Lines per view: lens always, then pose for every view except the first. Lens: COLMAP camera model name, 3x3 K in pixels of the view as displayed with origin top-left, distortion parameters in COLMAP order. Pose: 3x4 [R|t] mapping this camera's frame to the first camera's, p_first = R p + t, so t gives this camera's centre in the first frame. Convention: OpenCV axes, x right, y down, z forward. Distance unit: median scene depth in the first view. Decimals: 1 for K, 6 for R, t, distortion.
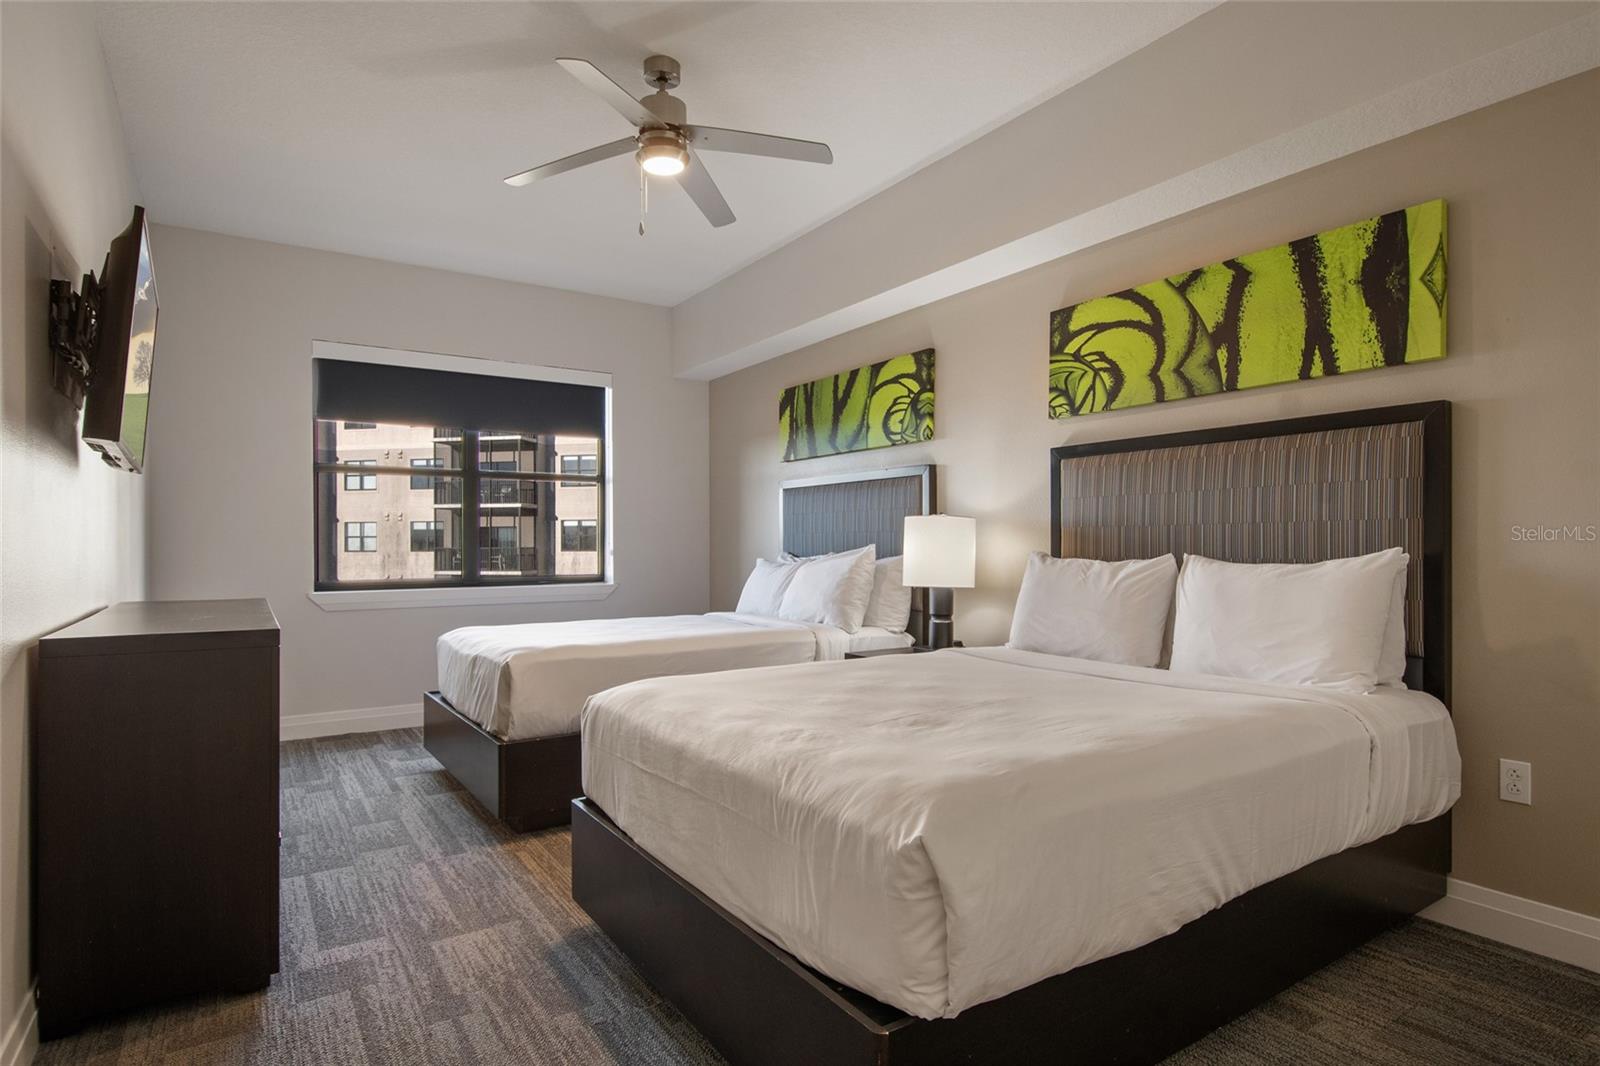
lens RADIAL K [[908.0, 0, 745.6], [0, 908.0, 537.3], [0, 0, 1]] dist [0.012370, -0.006566]
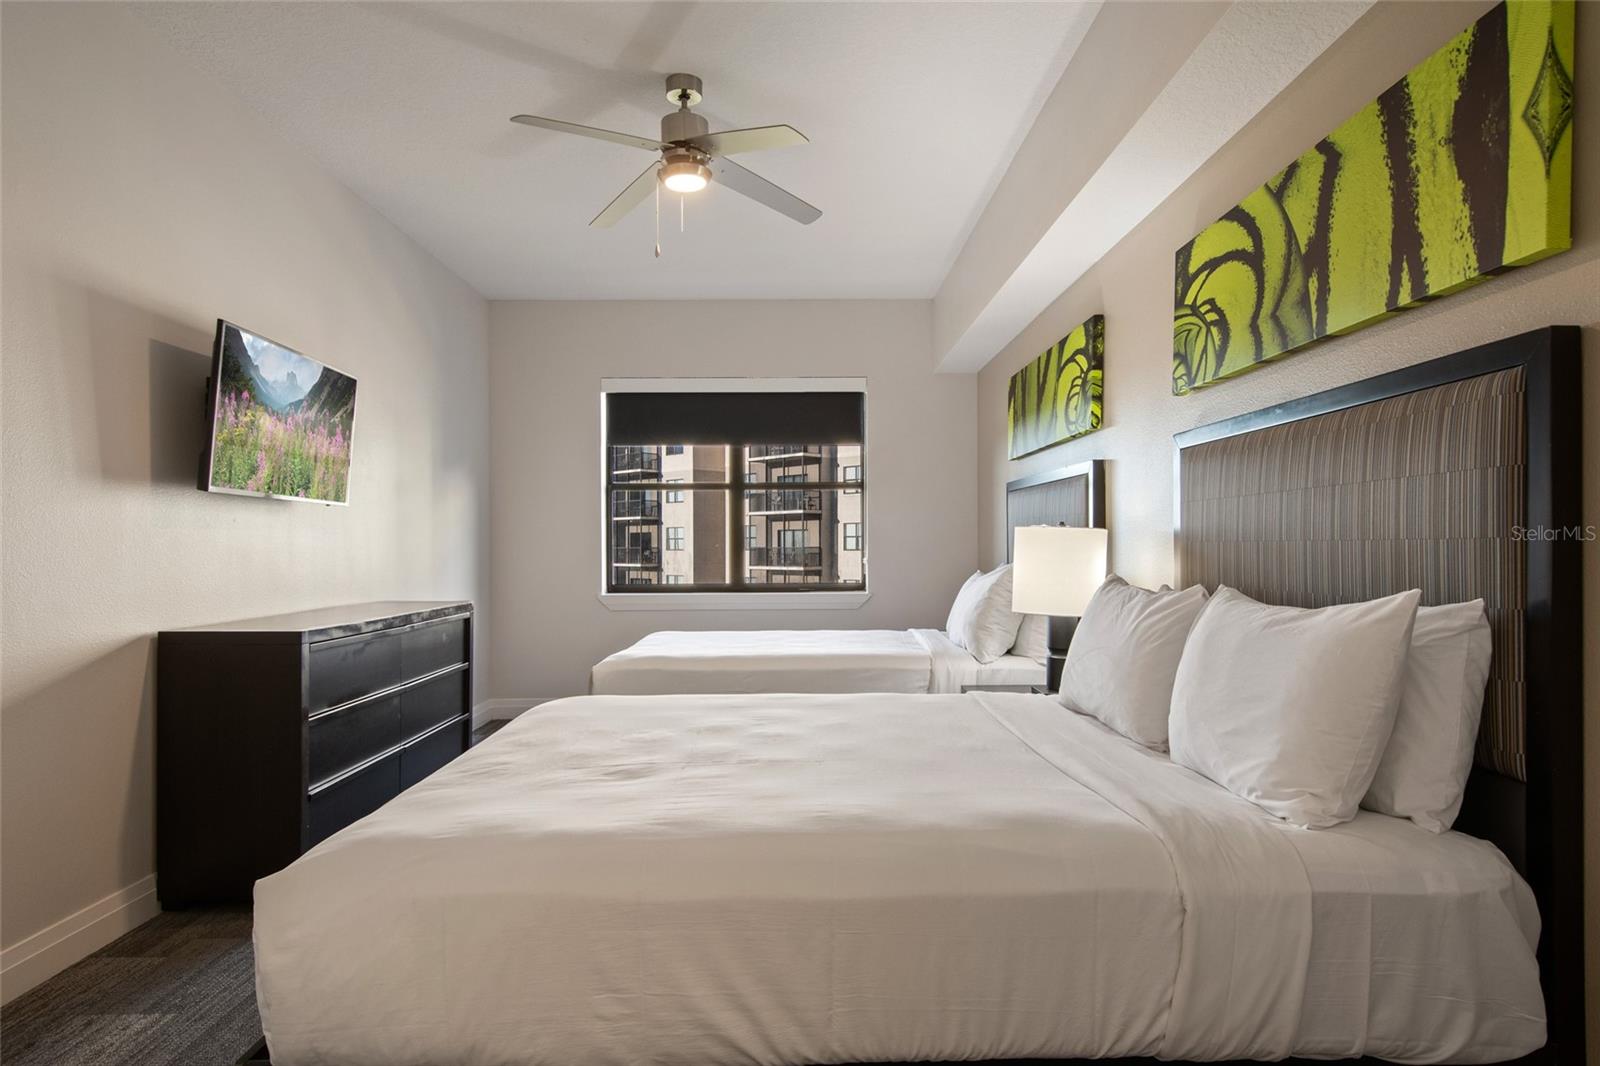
lens RADIAL K [[908.0, 0, 712.2], [0, 908.0, 536.7], [0, 0, 1]] dist [0.012370, -0.006566]
pose [[0.828437, -0.008460, -0.560019, 0.488176], [0.010013, 0.999950, -0.000293, -0.019804], [0.559993, -0.005365, 0.828480, 0.186835]]
